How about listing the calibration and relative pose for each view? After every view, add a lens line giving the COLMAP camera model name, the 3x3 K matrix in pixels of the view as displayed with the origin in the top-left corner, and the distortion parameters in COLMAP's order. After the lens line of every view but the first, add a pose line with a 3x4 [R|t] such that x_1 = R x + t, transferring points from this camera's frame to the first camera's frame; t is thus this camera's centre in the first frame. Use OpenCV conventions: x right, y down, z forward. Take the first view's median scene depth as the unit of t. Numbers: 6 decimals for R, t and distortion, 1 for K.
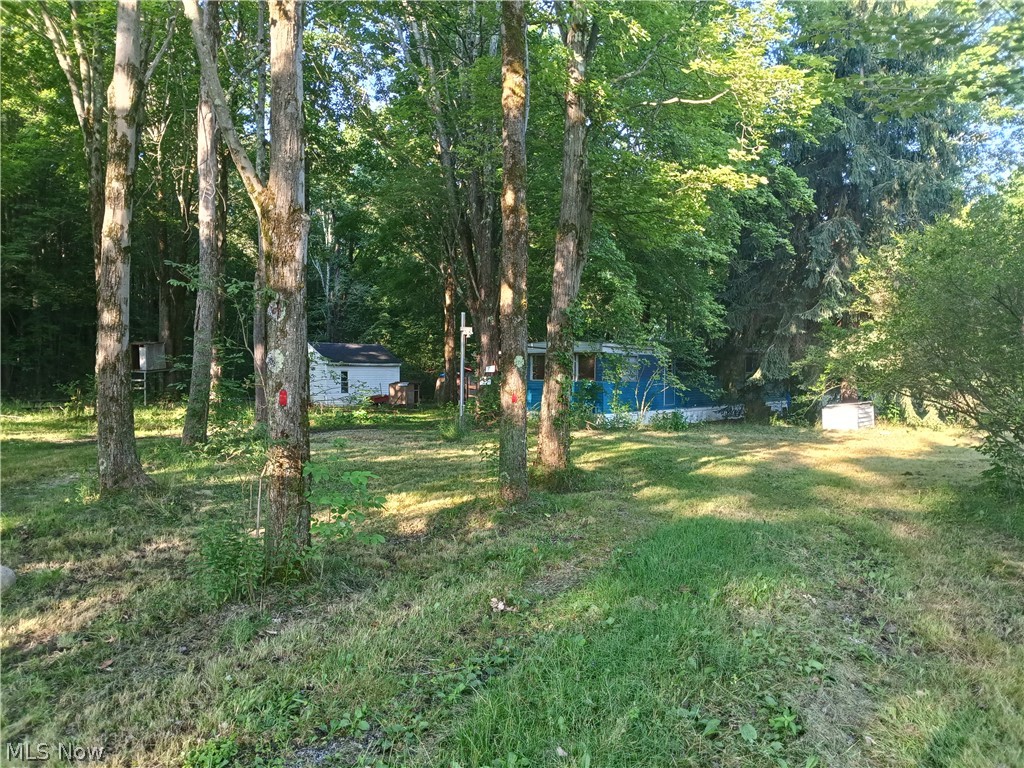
lens RADIAL K [[772.1, 0, 504.4], [0, 772.1, 386.3], [0, 0, 1]] dist [0.051737, -0.058608]
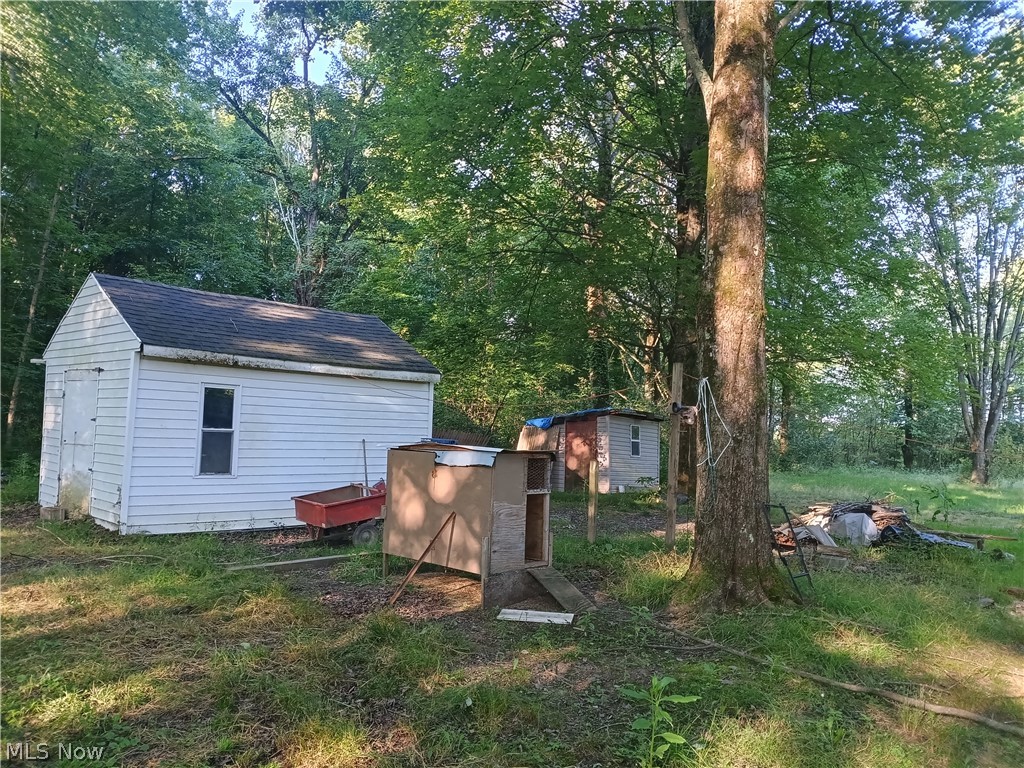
lens RADIAL K [[772.1, 0, 504.5], [0, 772.1, 390.4], [0, 0, 1]] dist [0.051737, -0.058608]
pose [[0.999109, 0.038086, -0.018159, -0.193211], [-0.039159, 0.997251, -0.062899, -0.011676], [0.015713, 0.063554, 0.997855, 1.329564]]
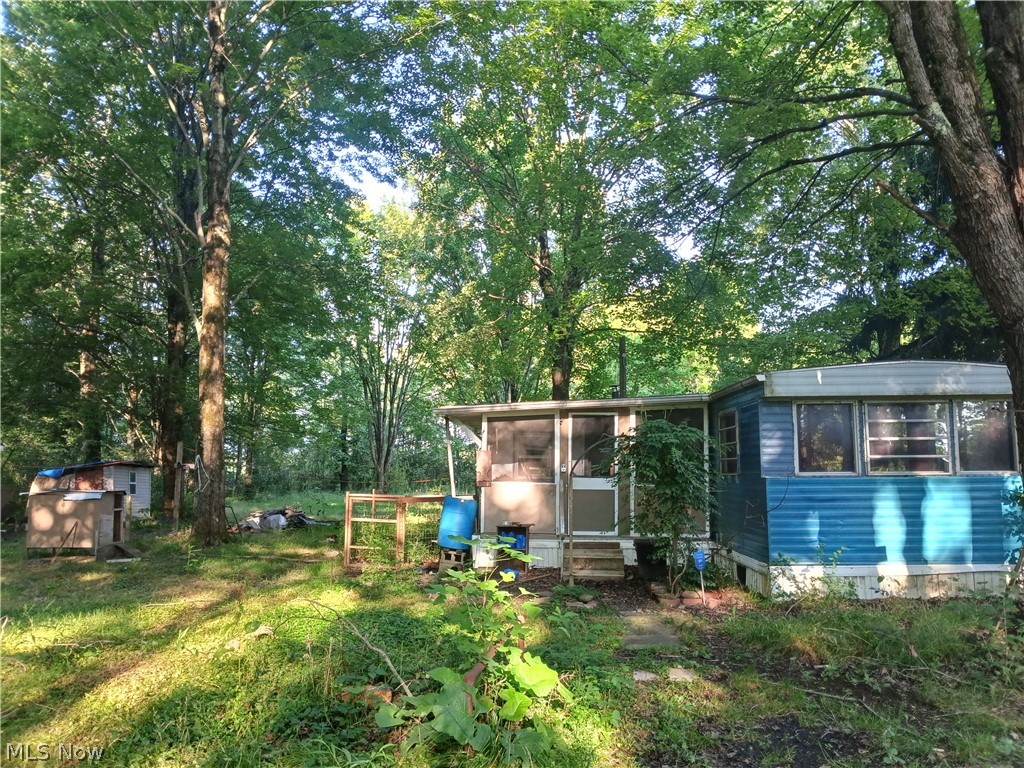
lens RADIAL K [[772.1, 0, 509.7], [0, 772.1, 390.1], [0, 0, 1]] dist [0.051737, -0.058608]
pose [[0.801537, 0.052618, 0.595625, -0.317664], [0.018570, 0.993450, -0.112751, -0.011750], [-0.597656, 0.101435, 0.795310, 0.894077]]
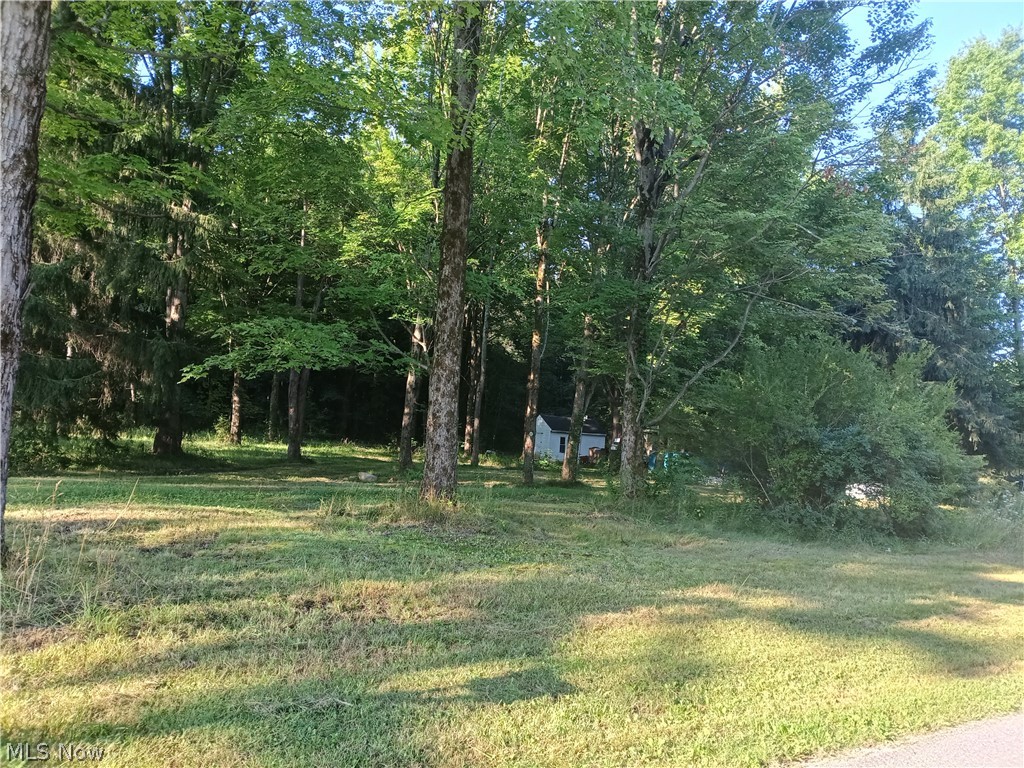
lens RADIAL K [[772.1, 0, 510.0], [0, 772.1, 382.2], [0, 0, 1]] dist [0.051737, -0.058608]
pose [[0.935497, 0.040404, -0.351018, 0.339341], [-0.073693, 0.993904, -0.081996, 0.006859], [0.345565, 0.102574, 0.932772, -0.618766]]
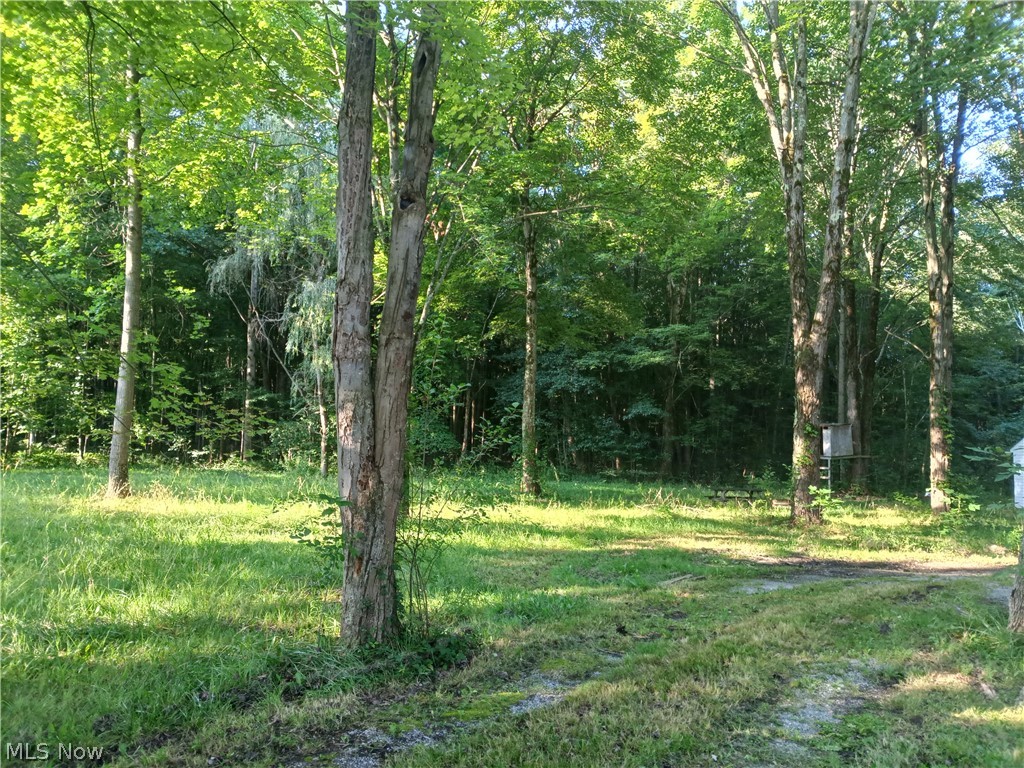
lens RADIAL K [[772.1, 0, 519.9], [0, 772.1, 383.4], [0, 0, 1]] dist [0.051737, -0.058608]
pose [[0.715279, -0.034587, -0.697982, -0.171291], [-0.041995, 0.994842, -0.092334, -0.011837], [0.697576, 0.095356, 0.710138, 0.245957]]
